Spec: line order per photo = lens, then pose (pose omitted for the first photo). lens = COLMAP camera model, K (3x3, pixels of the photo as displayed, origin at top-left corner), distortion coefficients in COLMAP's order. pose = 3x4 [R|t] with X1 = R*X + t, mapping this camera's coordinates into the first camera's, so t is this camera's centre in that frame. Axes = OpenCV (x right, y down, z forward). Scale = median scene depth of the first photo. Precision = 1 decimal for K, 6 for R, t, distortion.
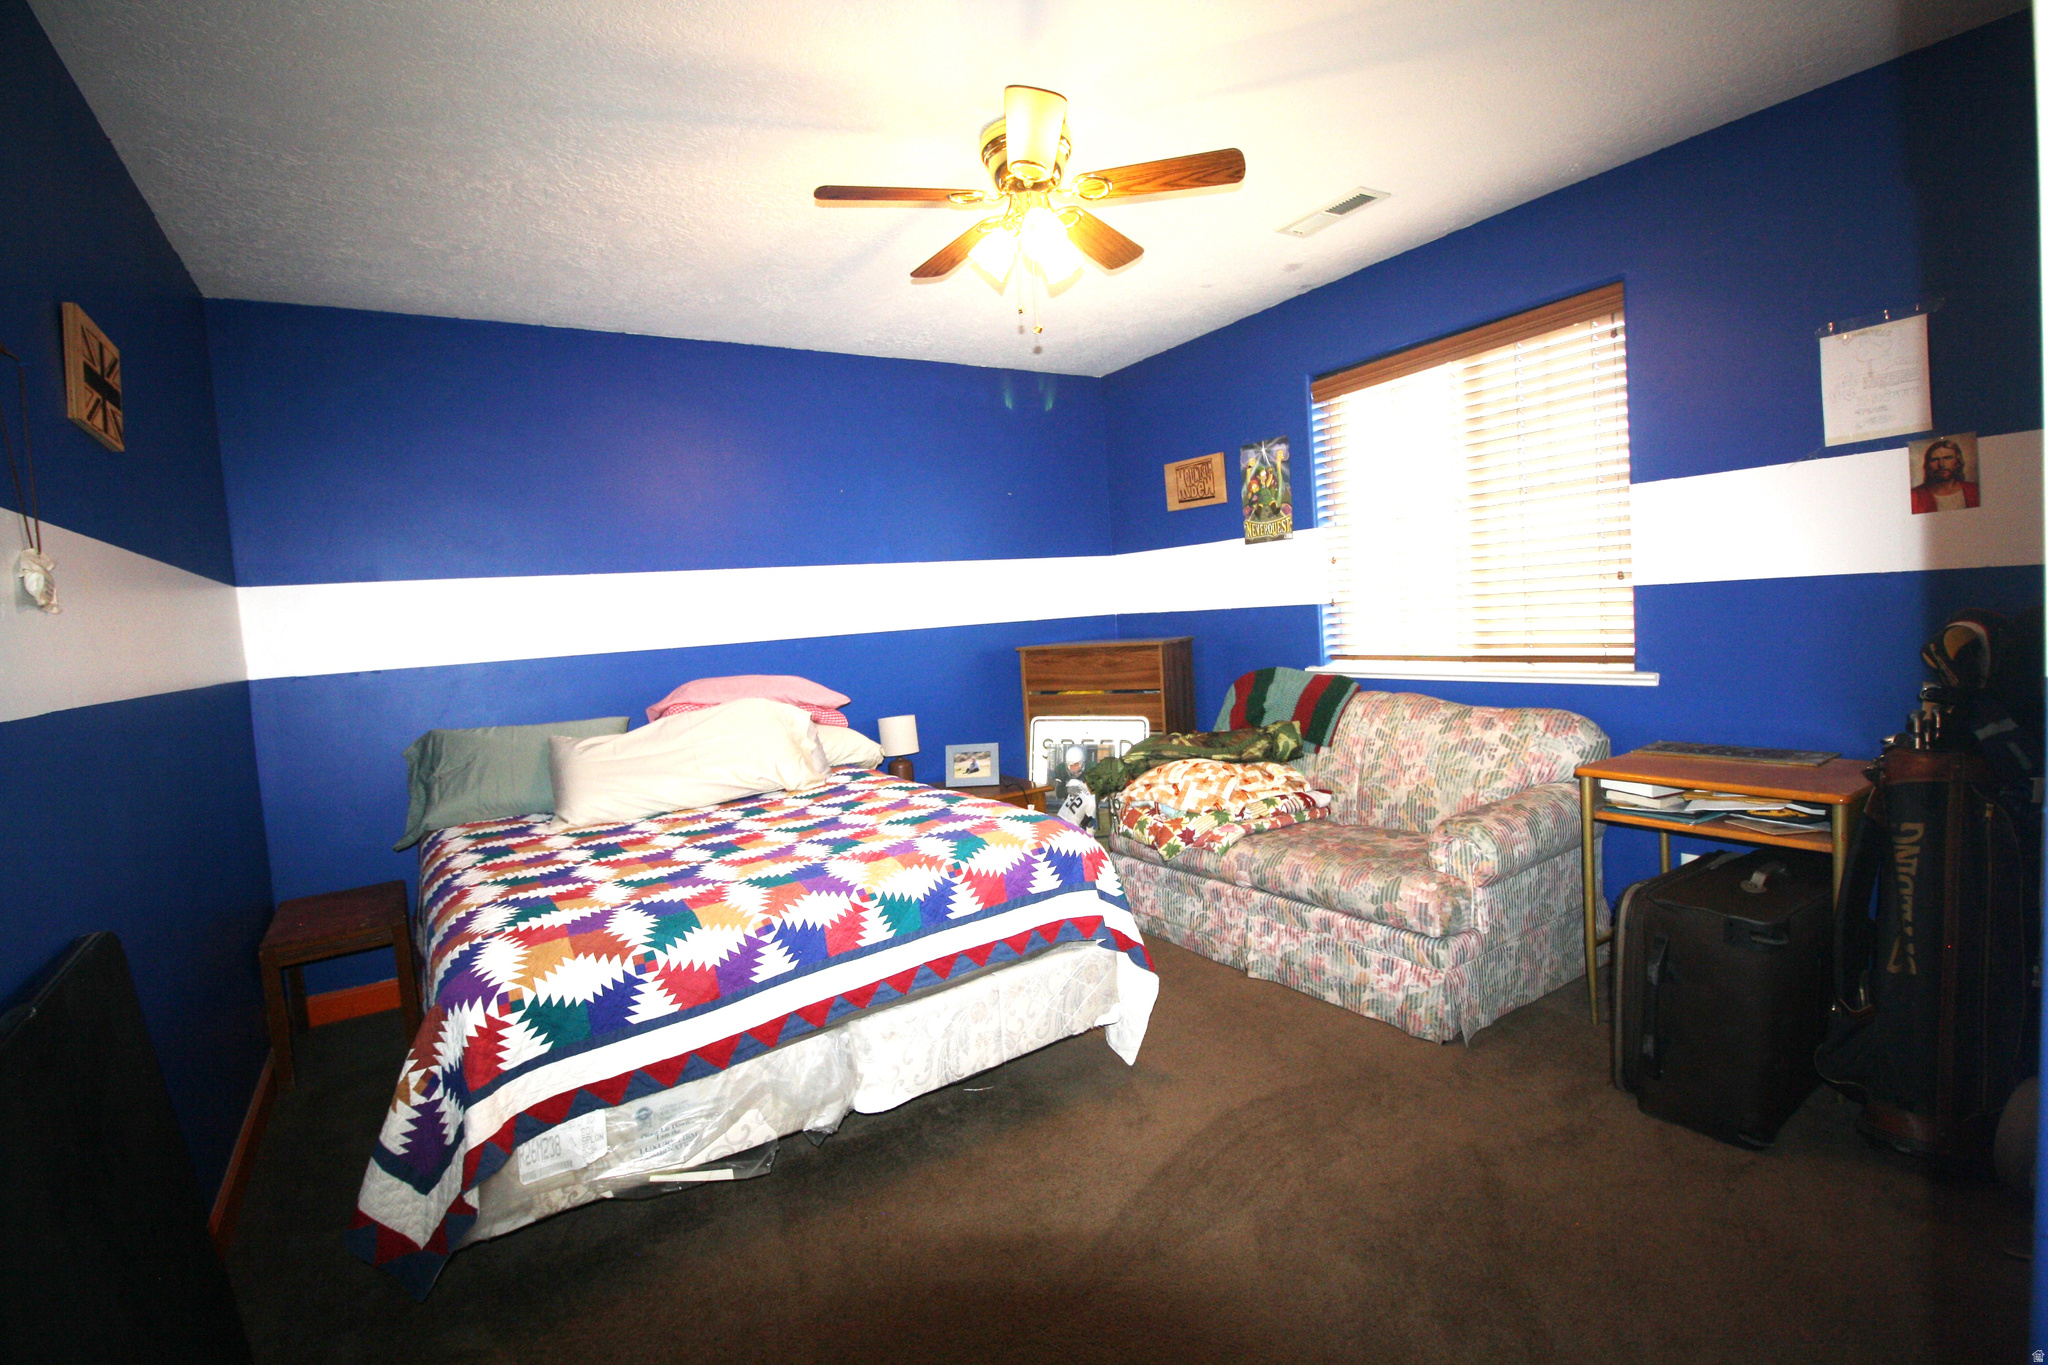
lens RADIAL K [[944.0, 0, 1029.6], [0, 944.0, 689.7], [0, 0, 1]] dist [-0.019597, -0.001808]
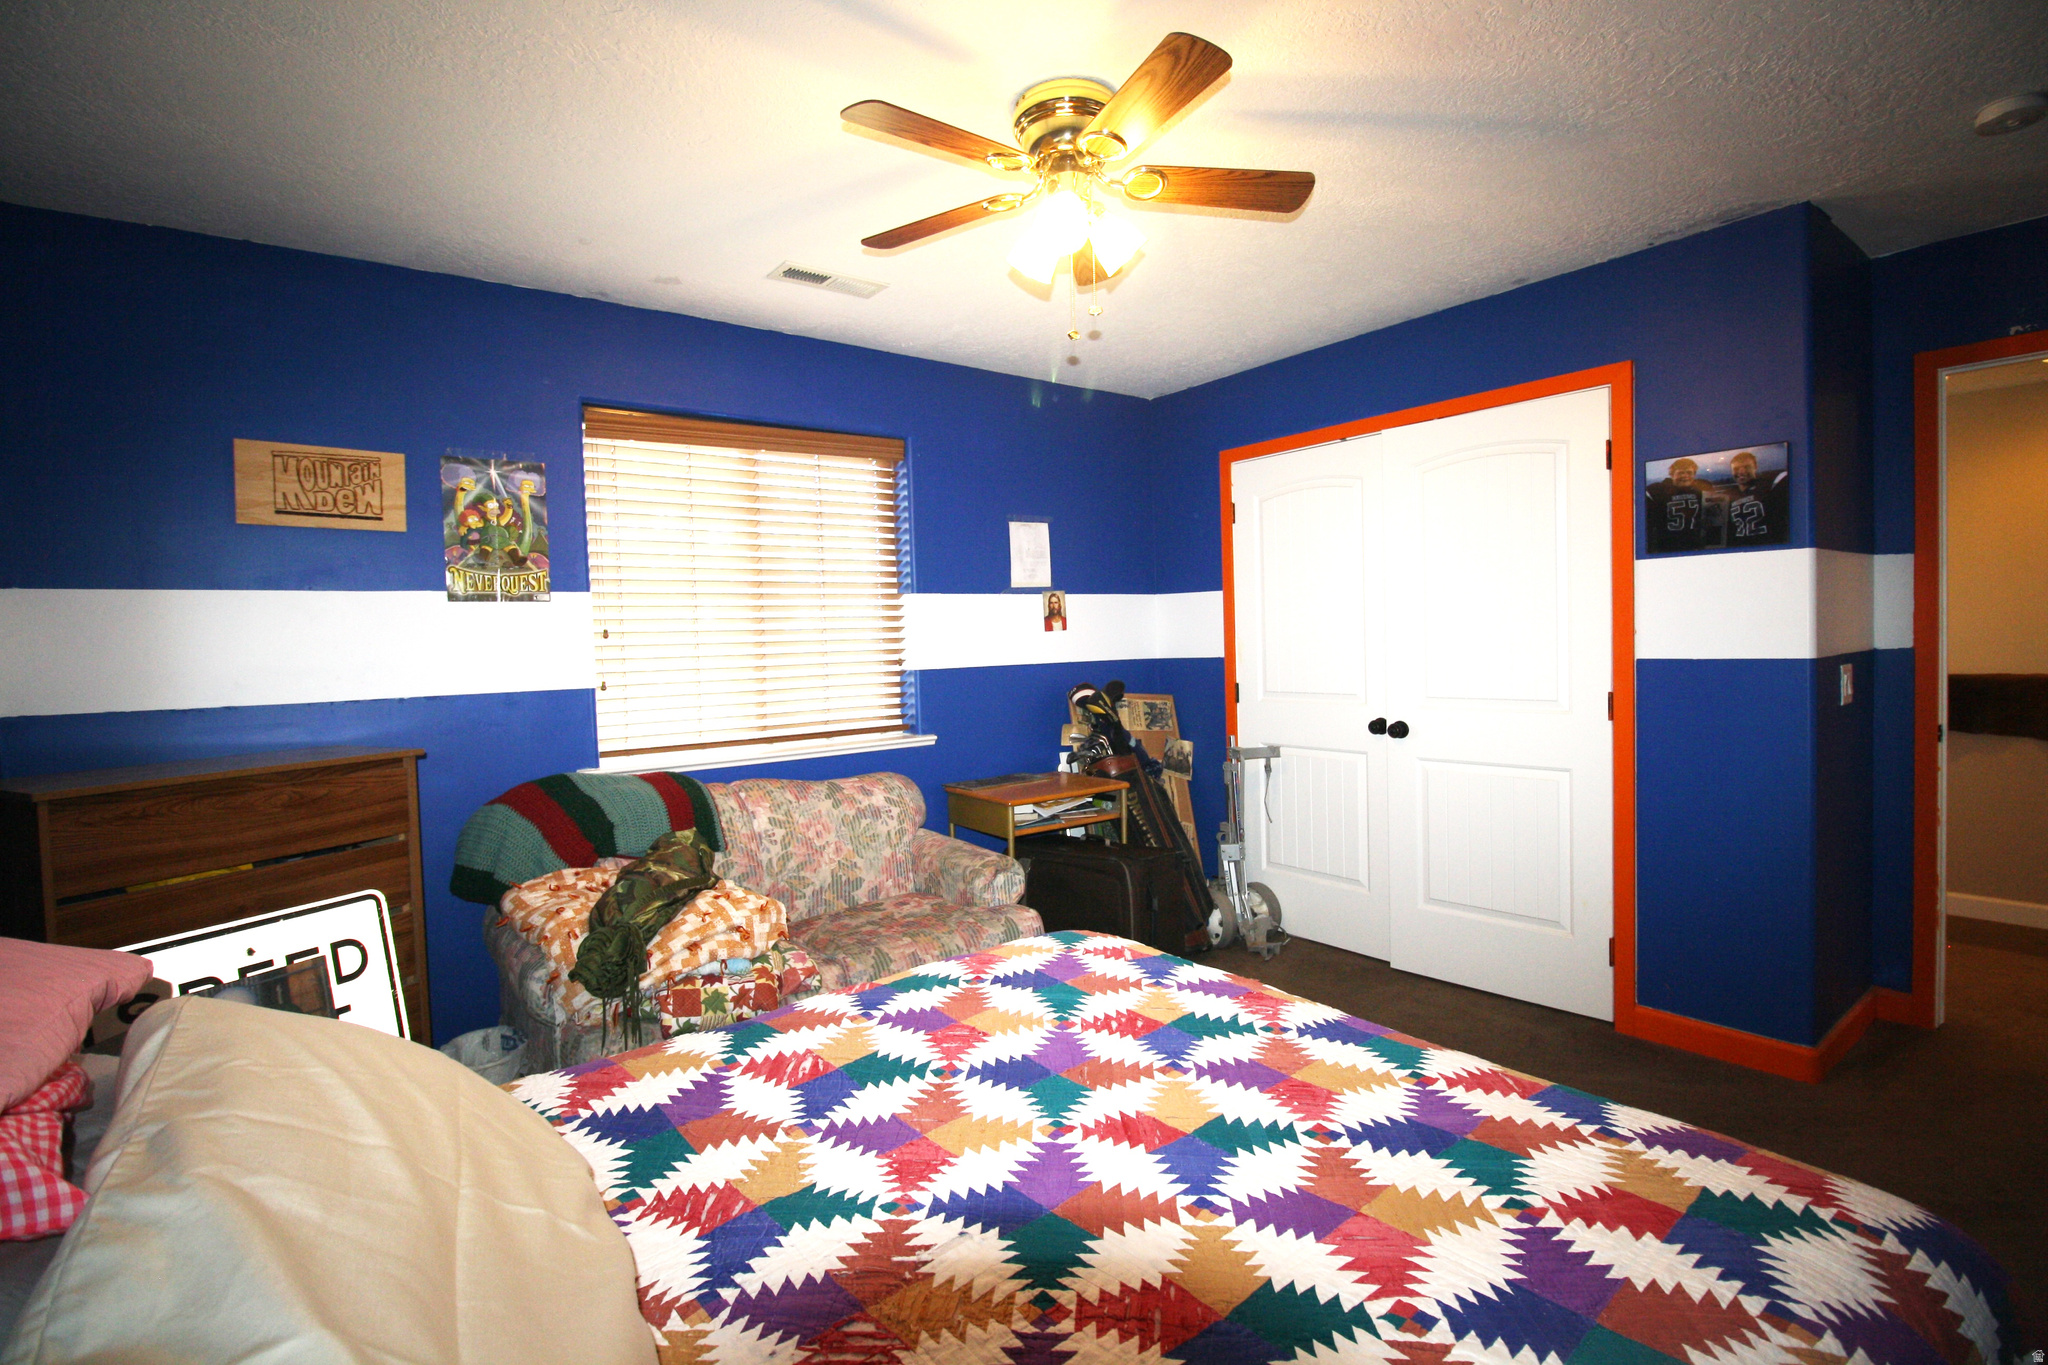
lens RADIAL K [[944.0, 0, 1031.4], [0, 944.0, 671.9], [0, 0, 1]] dist [-0.019597, -0.001808]
pose [[-0.088050, 0.032686, 0.995580, -0.504405], [0.116176, 0.992978, -0.022326, -0.043918], [-0.989318, 0.113696, -0.091229, 0.705683]]
